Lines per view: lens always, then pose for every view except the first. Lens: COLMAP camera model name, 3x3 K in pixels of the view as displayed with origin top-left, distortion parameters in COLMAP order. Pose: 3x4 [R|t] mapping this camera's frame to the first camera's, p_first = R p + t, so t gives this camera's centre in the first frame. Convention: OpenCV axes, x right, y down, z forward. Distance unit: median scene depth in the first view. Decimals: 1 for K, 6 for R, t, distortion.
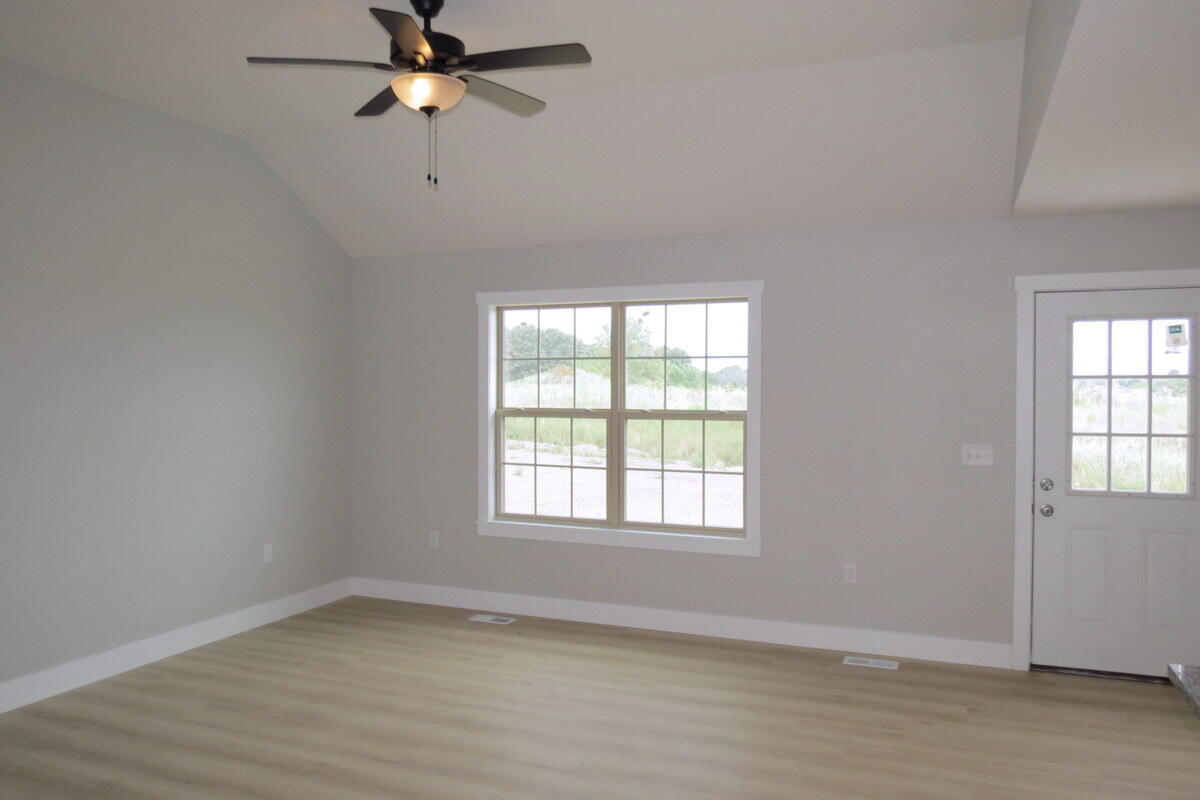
lens RADIAL K [[885.8, 0, 606.4], [0, 885.8, 396.9], [0, 0, 1]] dist [-0.030750, 0.003619]
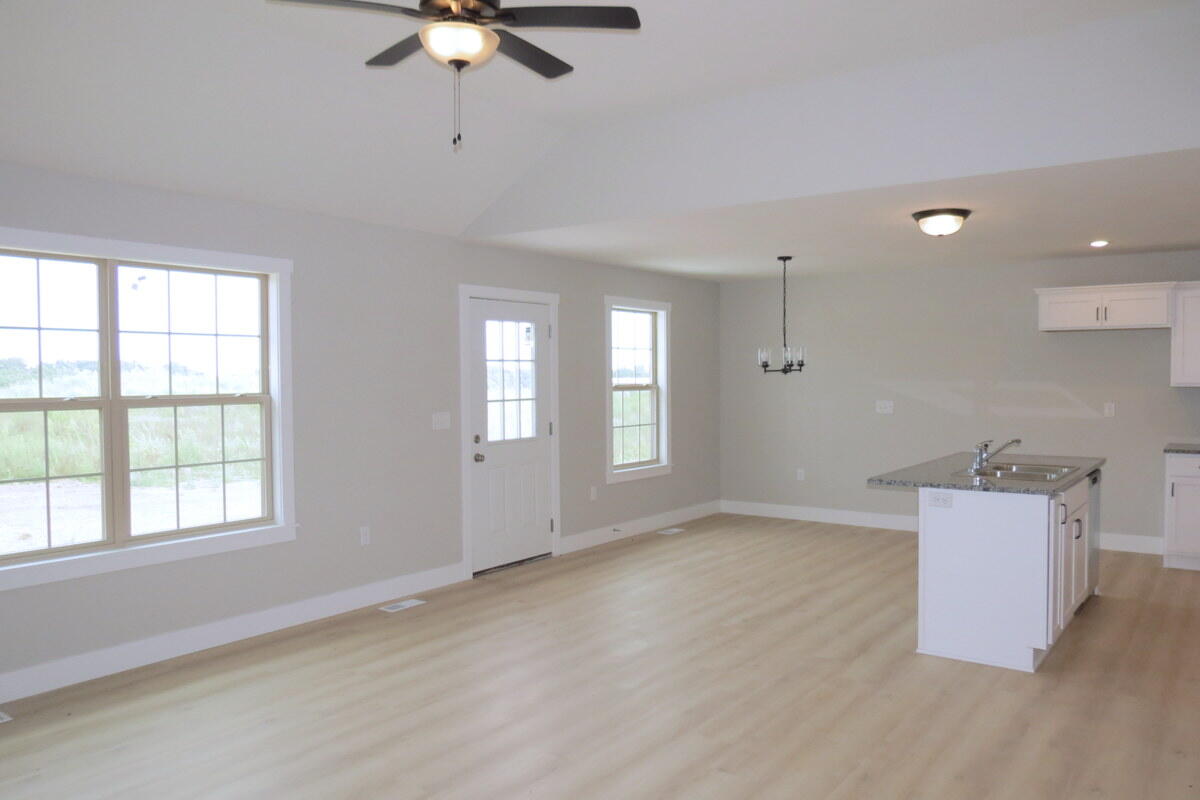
lens RADIAL K [[885.8, 0, 606.5], [0, 885.8, 408.7], [0, 0, 1]] dist [-0.030750, 0.003619]
pose [[0.233792, -0.043283, 0.971323, -0.715495], [0.016467, 0.999042, 0.040554, 0.000199], [-0.972147, 0.006513, 0.234281, 0.439076]]
